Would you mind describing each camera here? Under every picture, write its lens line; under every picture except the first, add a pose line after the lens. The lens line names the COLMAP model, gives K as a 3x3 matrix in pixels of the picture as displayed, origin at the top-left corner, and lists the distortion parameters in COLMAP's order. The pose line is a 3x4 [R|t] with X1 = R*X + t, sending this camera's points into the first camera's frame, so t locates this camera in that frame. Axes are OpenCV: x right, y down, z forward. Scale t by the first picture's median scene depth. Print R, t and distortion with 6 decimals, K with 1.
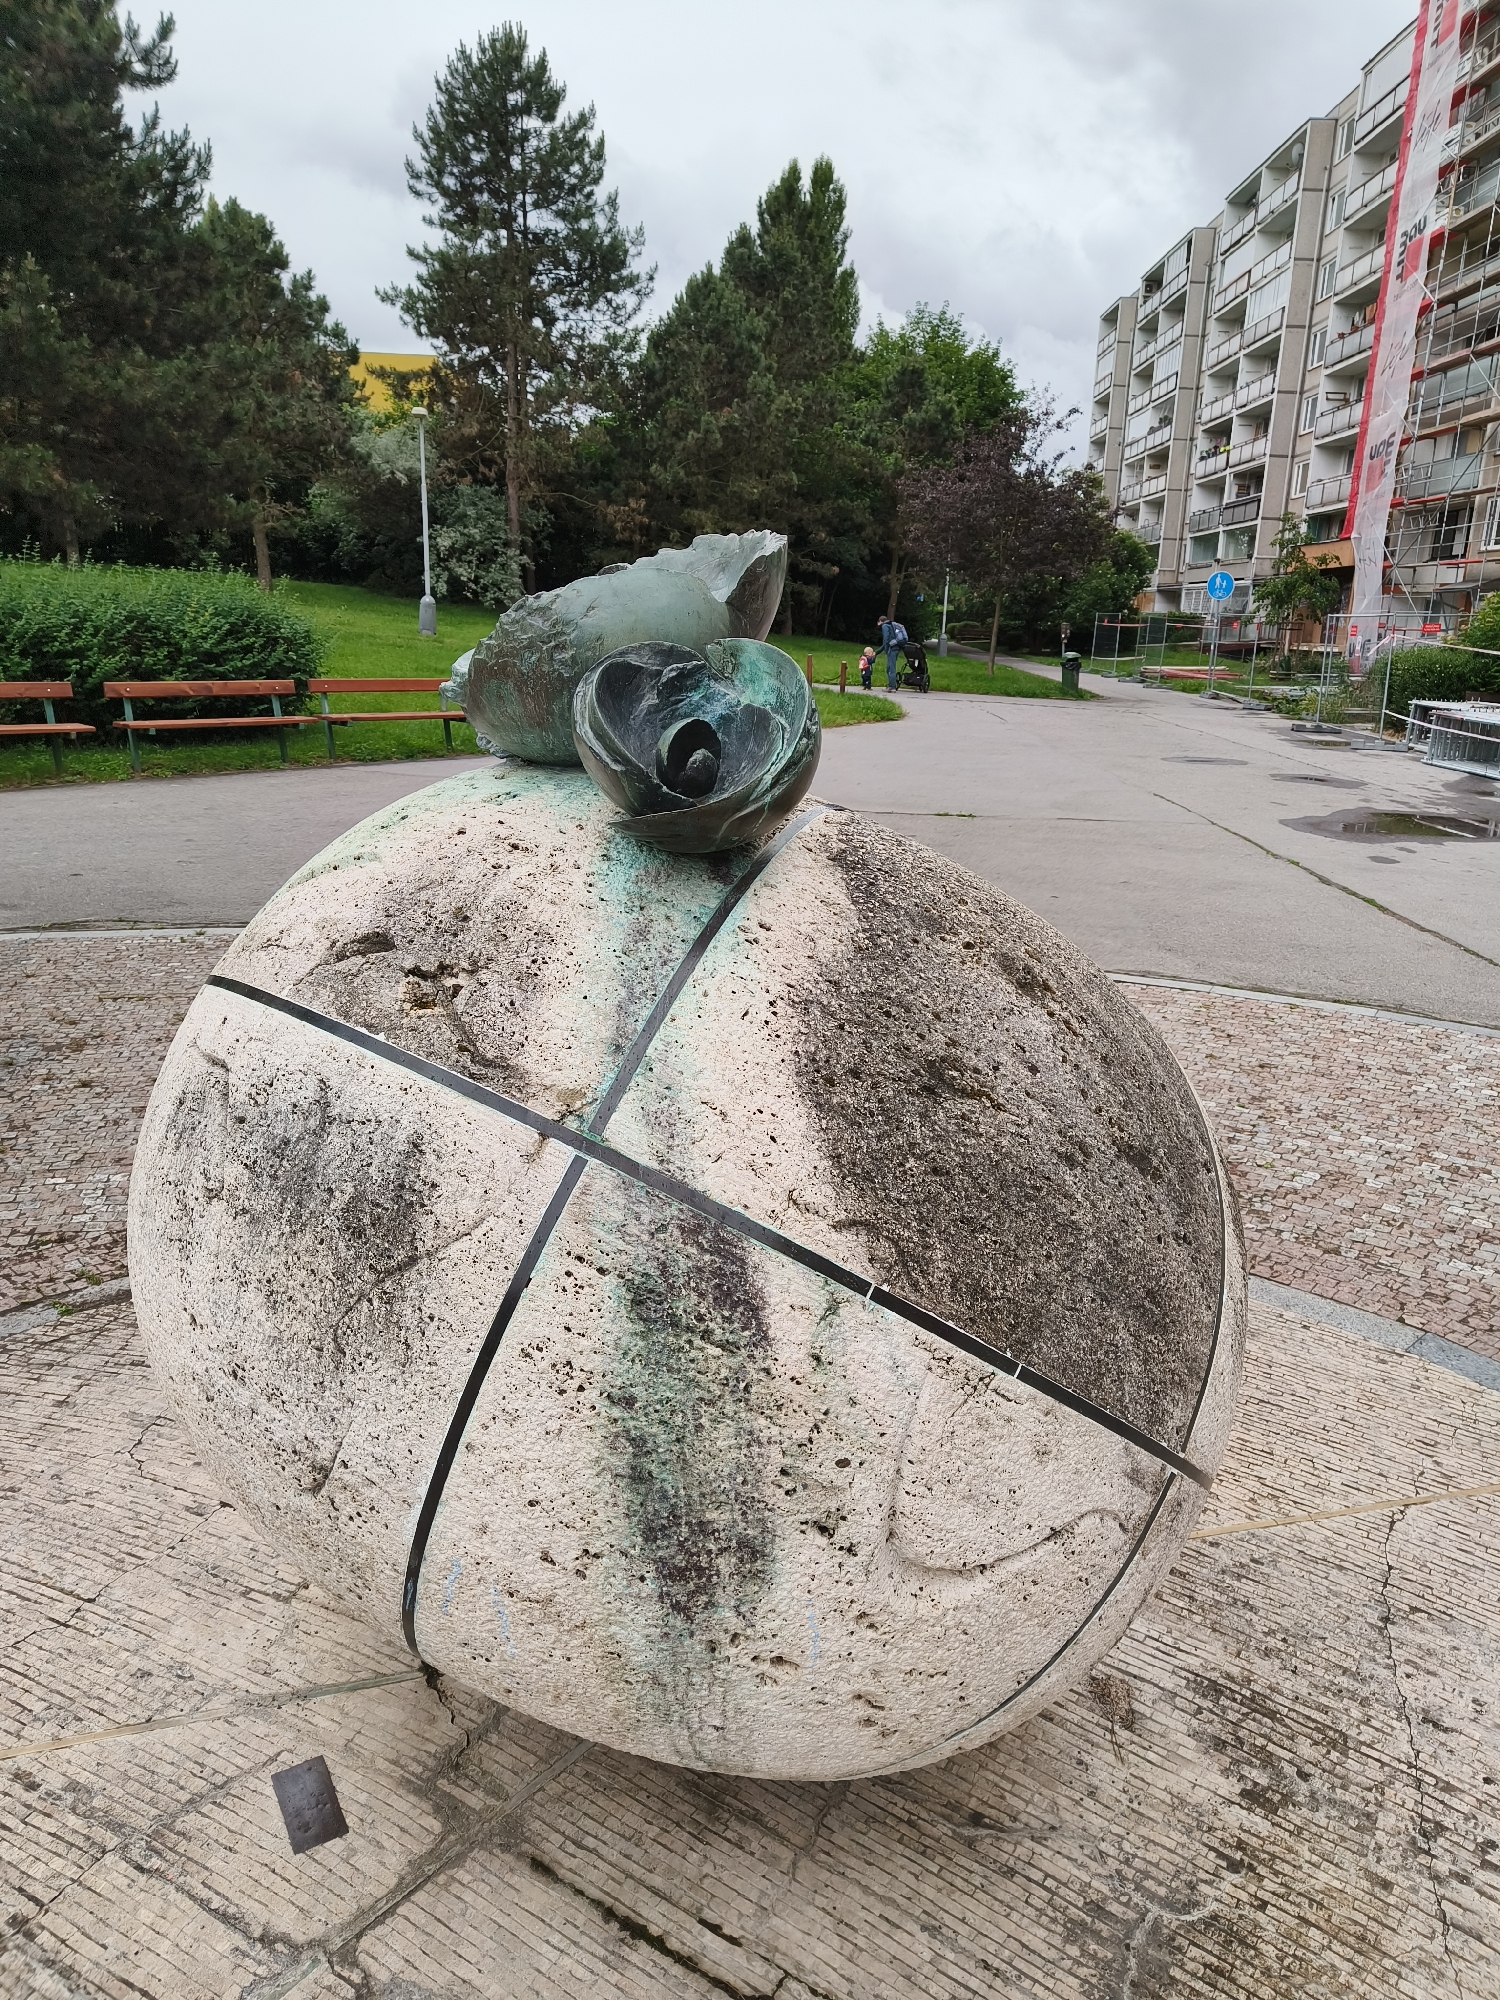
lens RADIAL K [[1376.6, 0, 763.6], [0, 1376.6, 1010.5], [0, 0, 1]] dist [0.005745, -0.002555]
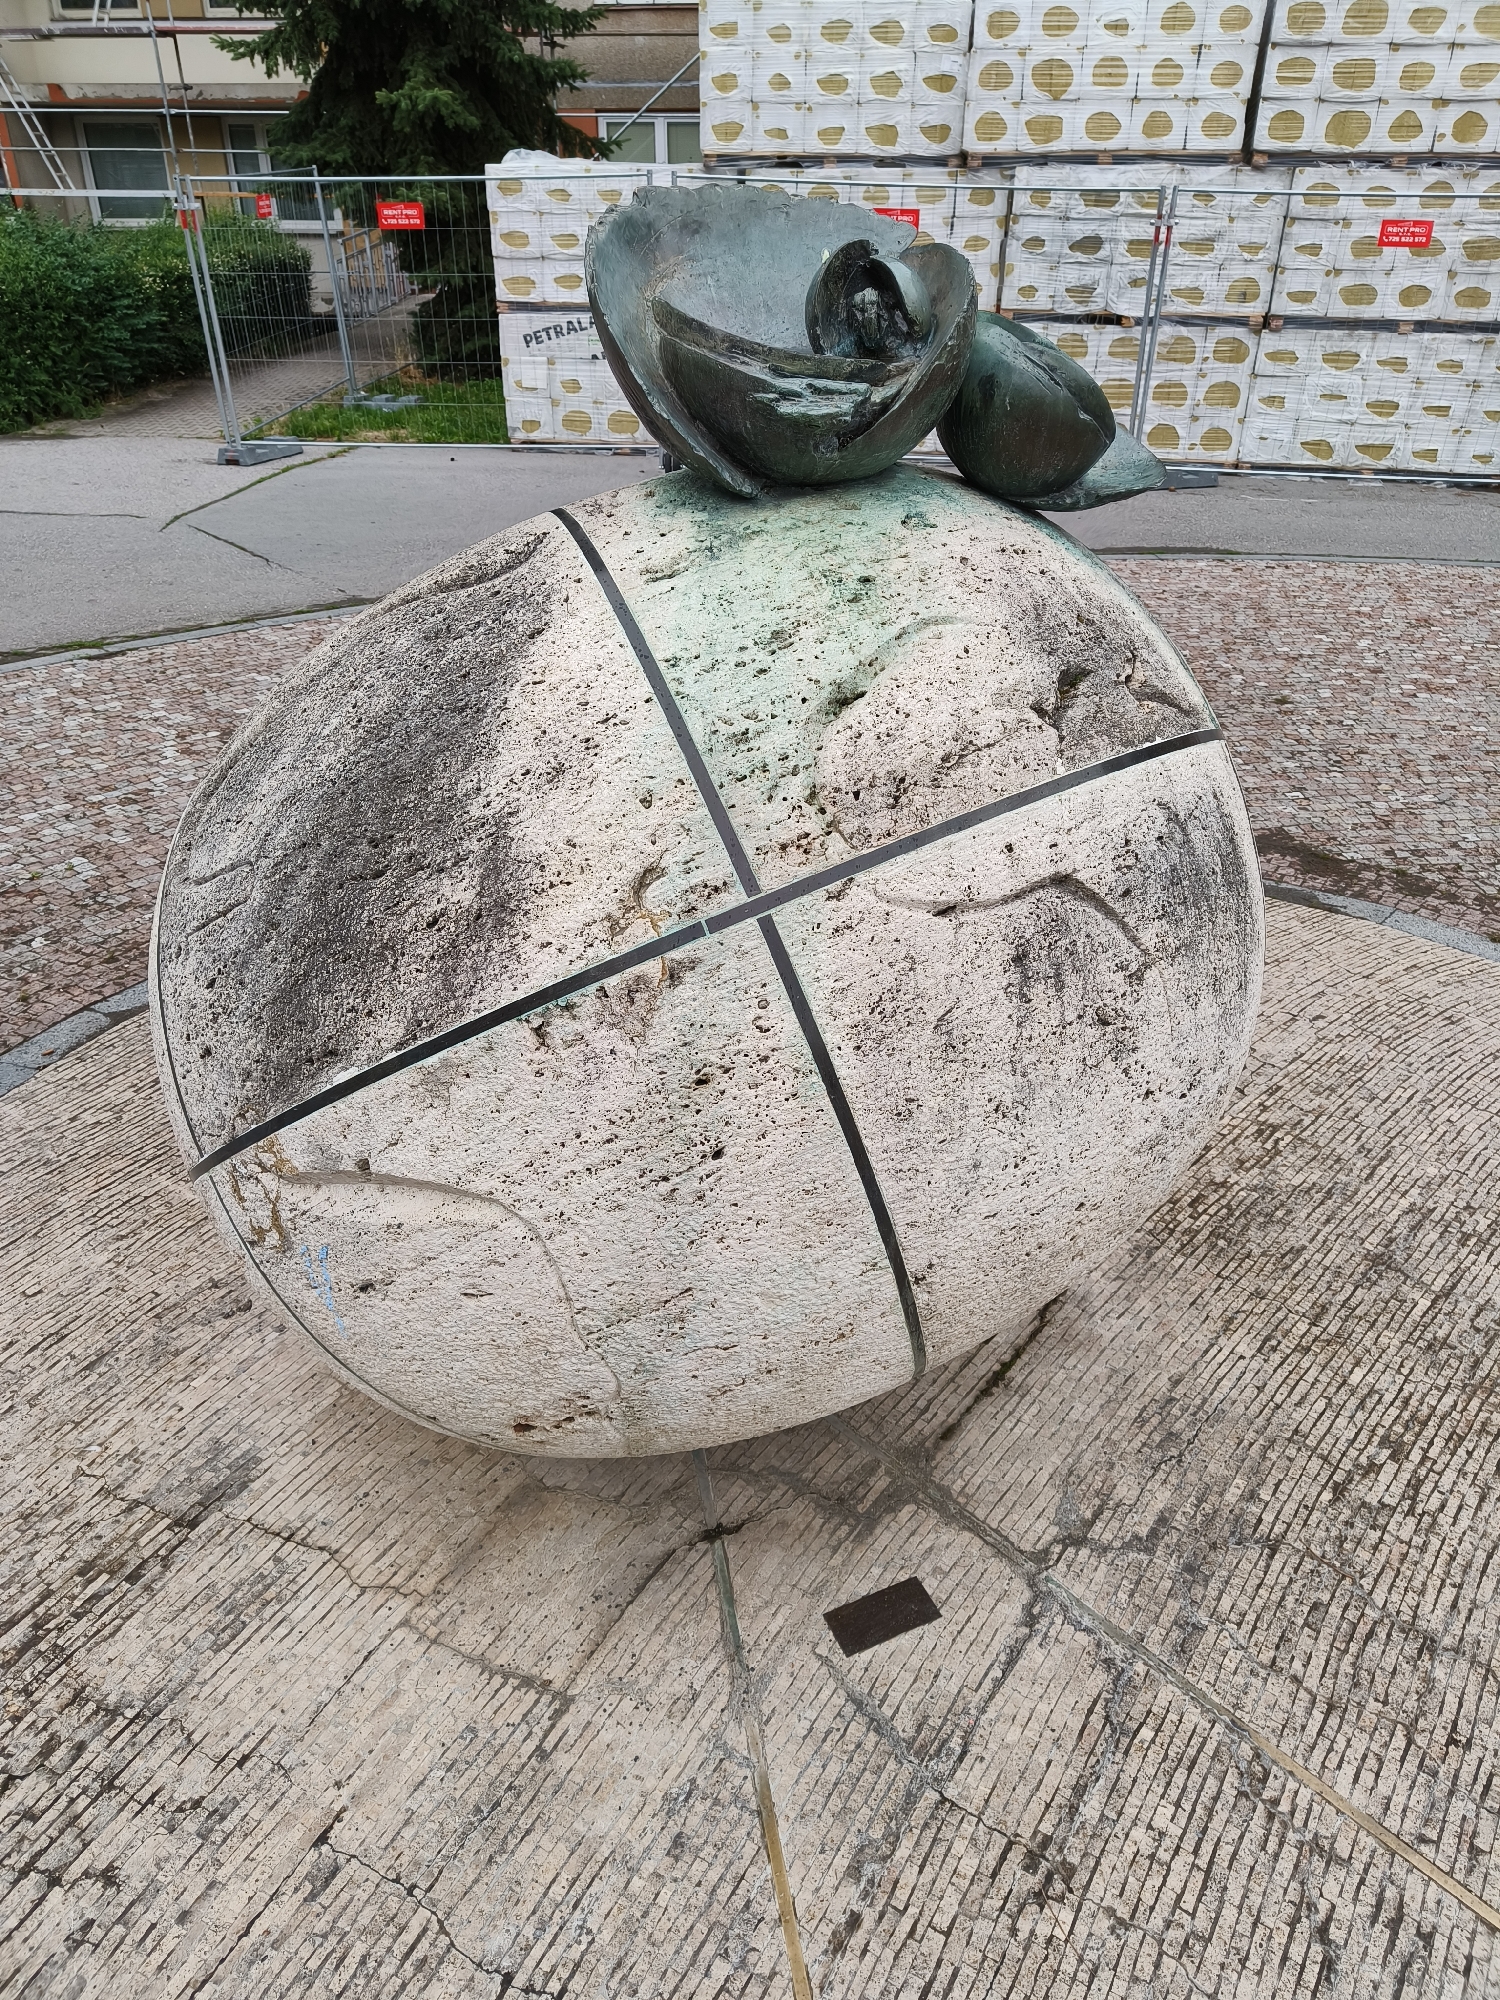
lens RADIAL K [[1376.6, 0, 767.4], [0, 1376.6, 1005.3], [0, 0, 1]] dist [0.005745, -0.002555]
pose [[0.097676, -0.521608, 0.847576, -1.022159], [0.269603, 0.833672, 0.481981, -0.315109], [-0.958005, 0.181431, 0.222057, 0.837823]]
